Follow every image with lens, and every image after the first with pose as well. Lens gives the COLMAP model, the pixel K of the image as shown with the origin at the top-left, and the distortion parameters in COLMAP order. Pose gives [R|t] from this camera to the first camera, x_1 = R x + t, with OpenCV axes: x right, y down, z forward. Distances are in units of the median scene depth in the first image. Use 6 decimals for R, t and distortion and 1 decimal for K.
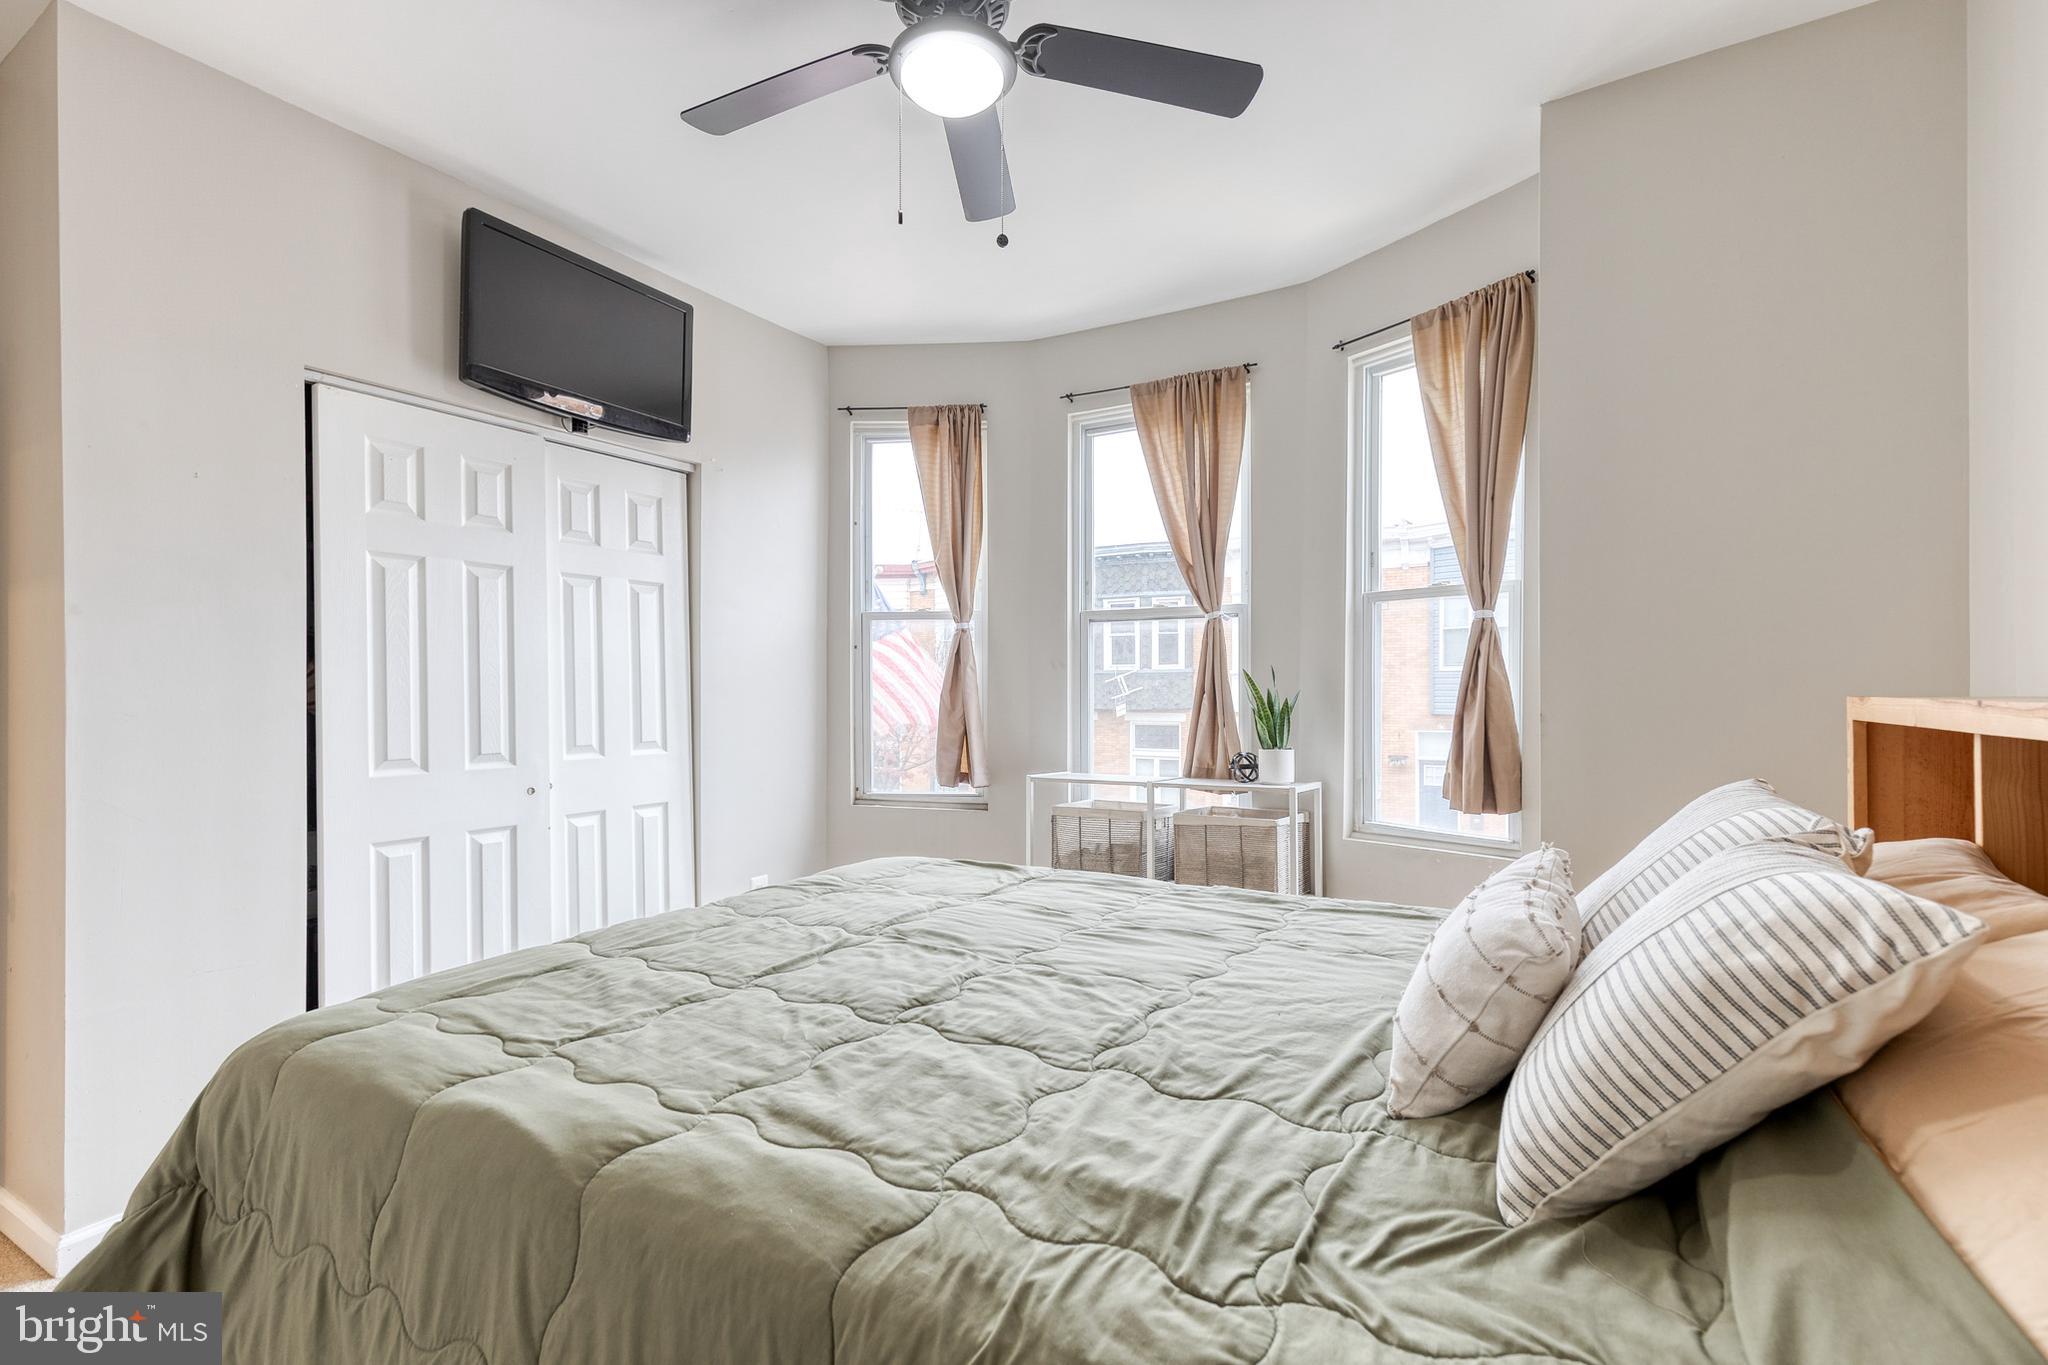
lens RADIAL K [[933.4, 0, 1031.8], [0, 933.4, 686.9], [0, 0, 1]] dist [0.010276, -0.000164]
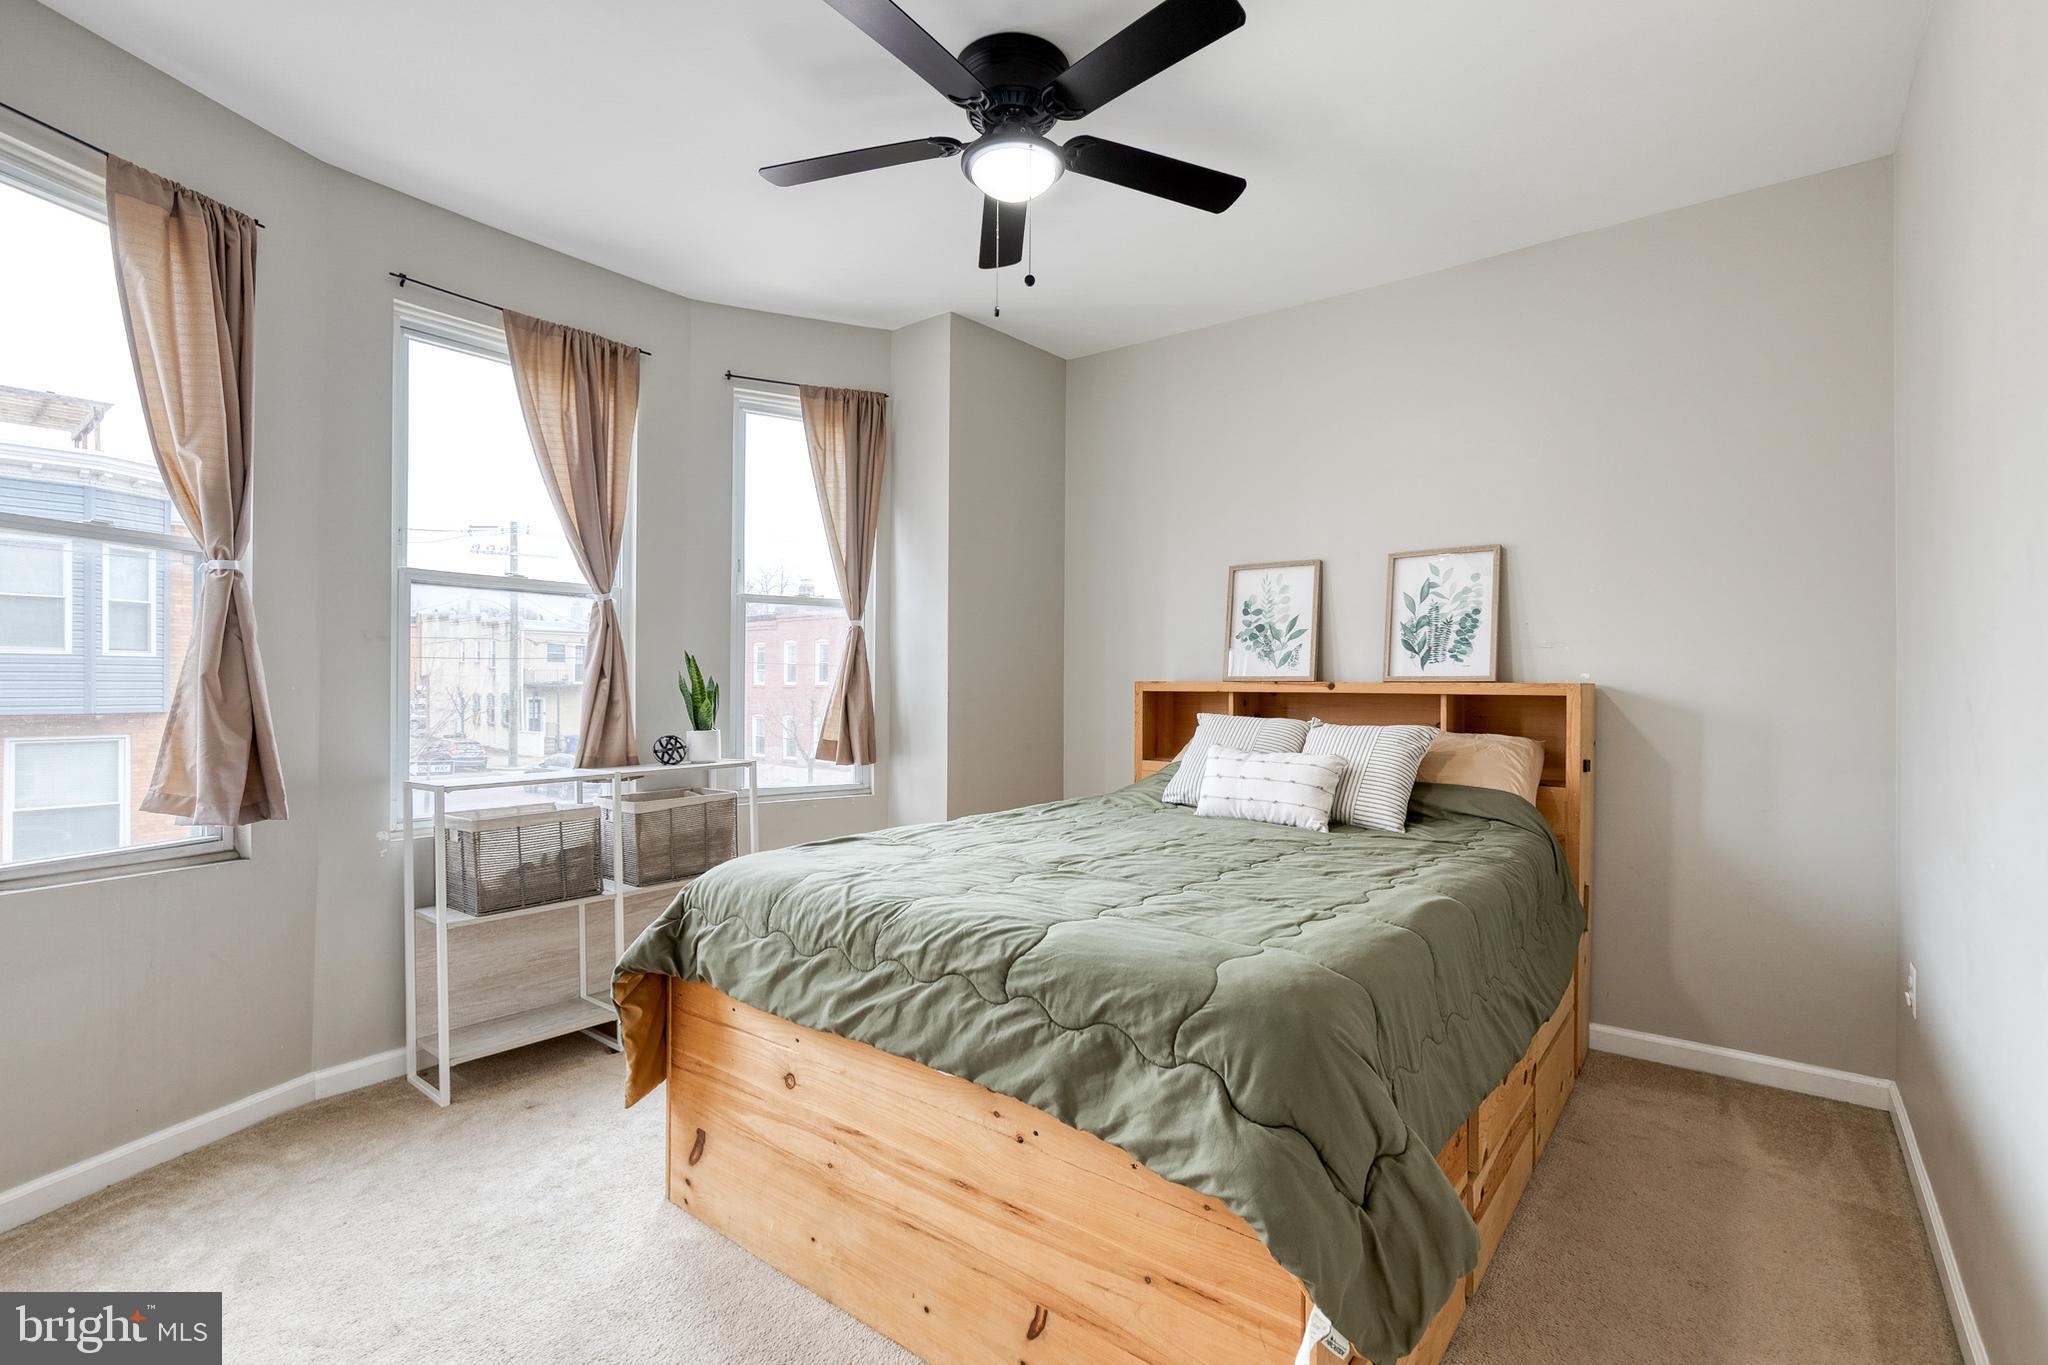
lens RADIAL K [[933.4, 0, 1031.8], [0, 933.4, 686.9], [0, 0, 1]] dist [0.010276, -0.000164]
pose [[0.139843, -0.001312, 0.990173, -0.696466], [-0.007519, 0.999969, 0.002387, 0.010813], [-0.990145, -0.007779, 0.139829, 0.436025]]
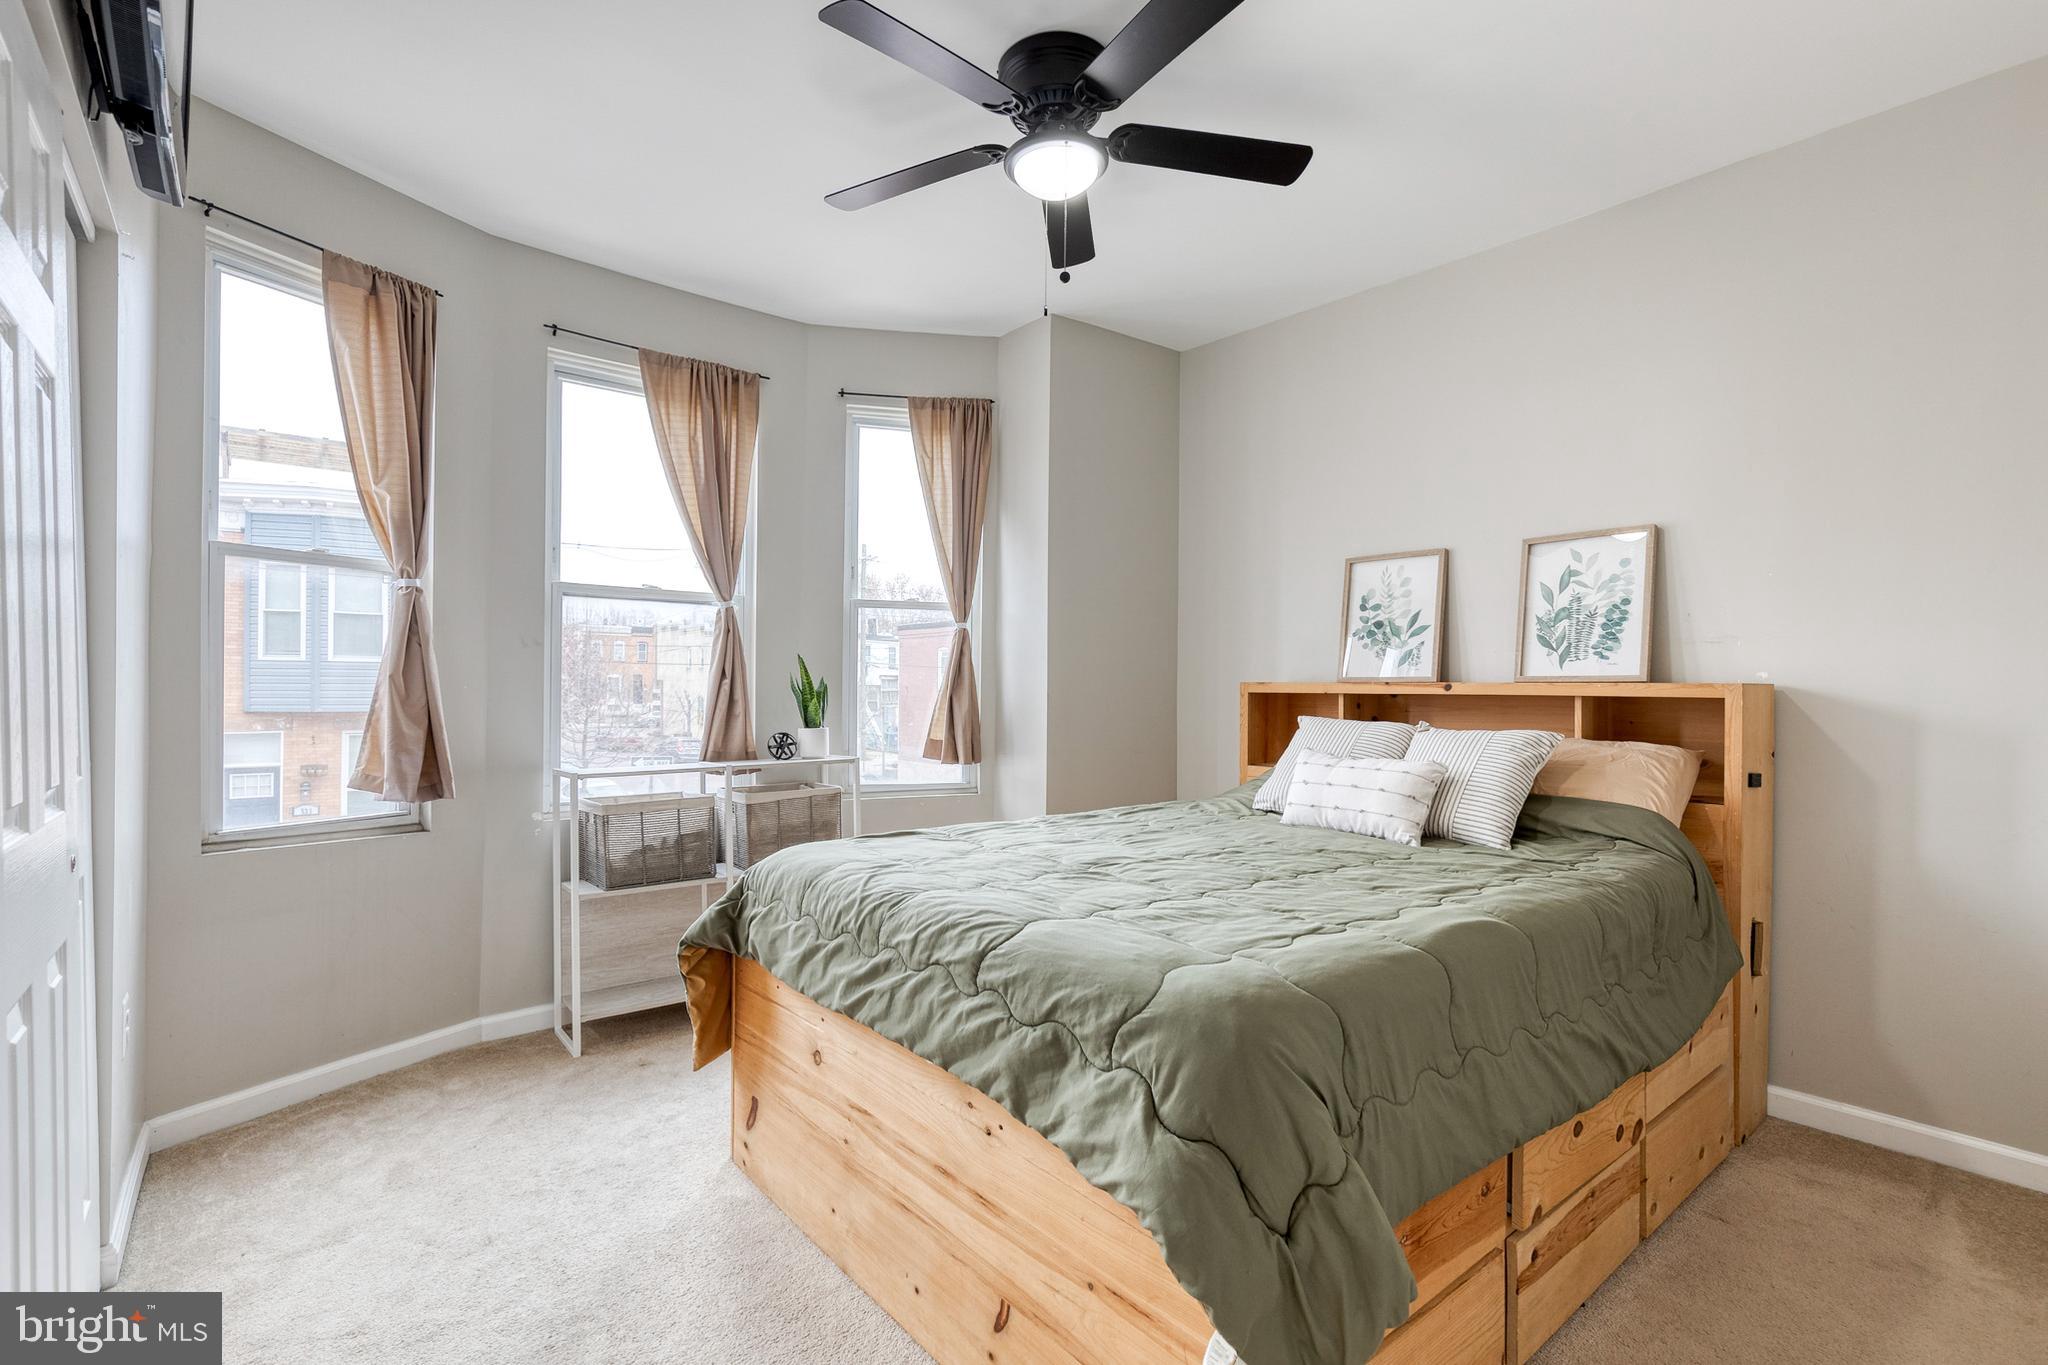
lens RADIAL K [[943.6, 0, 1000.5], [0, 943.6, 686.6], [0, 0, 1]] dist [0.010493, -0.001185]
pose [[0.362509, 0.003881, 0.931972, -0.678447], [-0.008995, 0.999959, -0.000665, 0.013940], [-0.931937, -0.008142, 0.362530, 0.336906]]
